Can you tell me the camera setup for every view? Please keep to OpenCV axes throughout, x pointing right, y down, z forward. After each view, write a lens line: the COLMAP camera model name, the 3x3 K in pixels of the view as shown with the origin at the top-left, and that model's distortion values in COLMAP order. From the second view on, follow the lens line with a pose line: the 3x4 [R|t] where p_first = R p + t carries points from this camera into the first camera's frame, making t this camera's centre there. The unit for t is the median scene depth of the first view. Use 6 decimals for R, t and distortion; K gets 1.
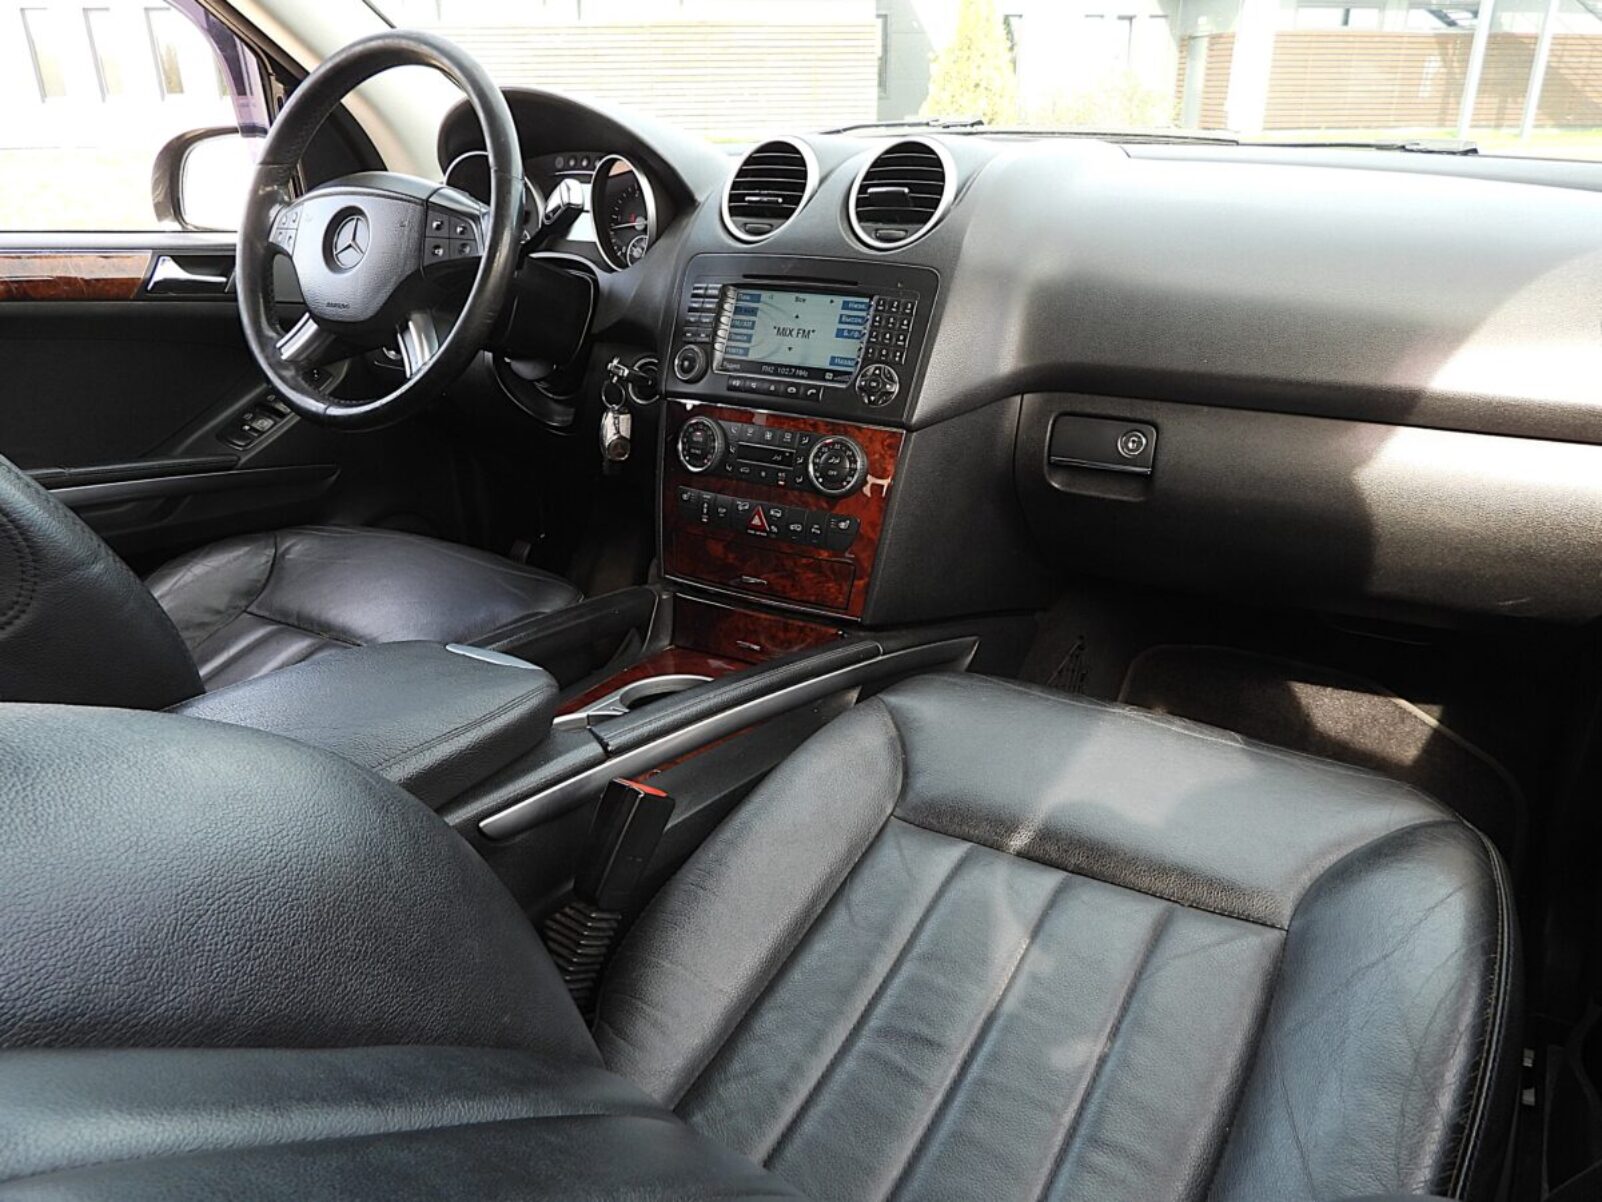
lens RADIAL K [[1209.0, 0, 801.0], [0, 1209.0, 601.0], [0, 0, 1]] dist [-0.006934, 0.002318]
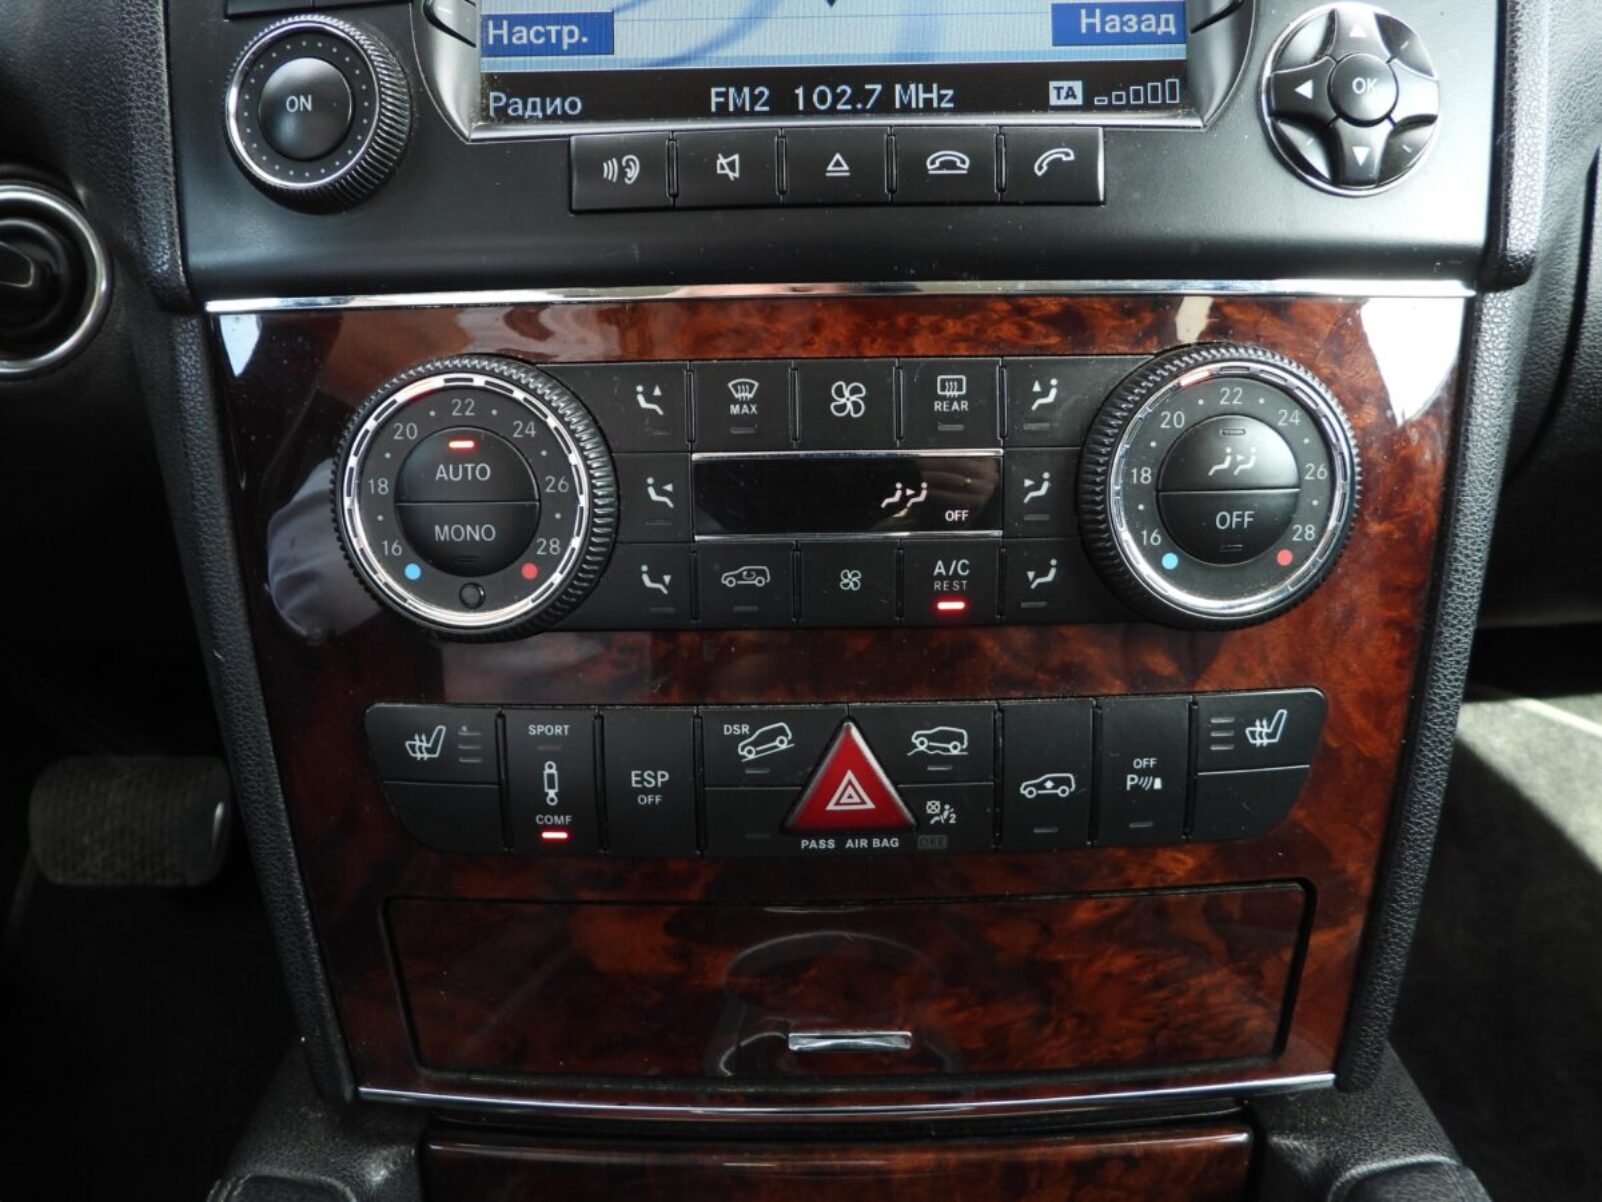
lens RADIAL K [[1271.4, 0, 801.0], [0, 1271.4, 601.0], [0, 0, 1]] dist [-0.001731, -0.001998]
pose [[0.853269, -0.212781, 0.476084, -0.146217], [0.203552, 0.976443, 0.071591, -0.118960], [-0.480102, 0.035822, 0.876481, 0.803632]]
